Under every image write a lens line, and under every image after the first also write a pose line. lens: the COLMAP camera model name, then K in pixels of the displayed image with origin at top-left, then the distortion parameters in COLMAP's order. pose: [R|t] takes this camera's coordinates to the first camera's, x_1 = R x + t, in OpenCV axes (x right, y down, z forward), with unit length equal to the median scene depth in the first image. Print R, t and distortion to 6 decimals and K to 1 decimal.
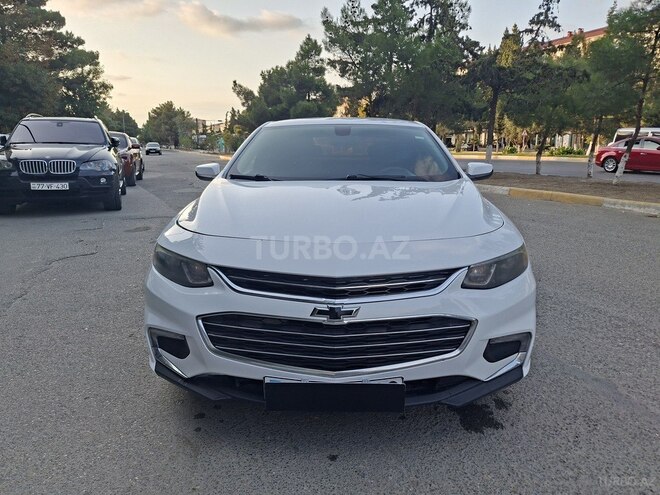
lens RADIAL K [[464.8, 0, 330.0], [0, 464.8, 247.5], [0, 0, 1]] dist [0.002122, -0.002773]
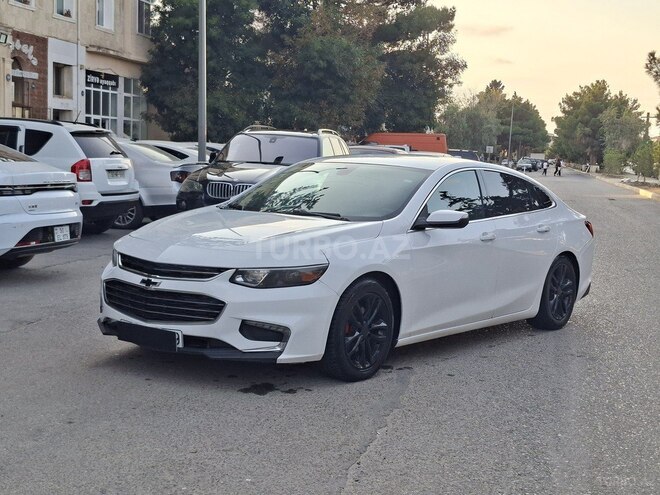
lens RADIAL K [[1000.3, 0, 330.0], [0, 1000.3, 247.5], [0, 0, 1]] dist [0.114077, -0.075012]
pose [[0.812900, 0.084103, -0.576299, 0.145697], [-0.160218, 0.983632, -0.082449, 0.011661], [0.559932, 0.159356, 0.813070, -0.089473]]
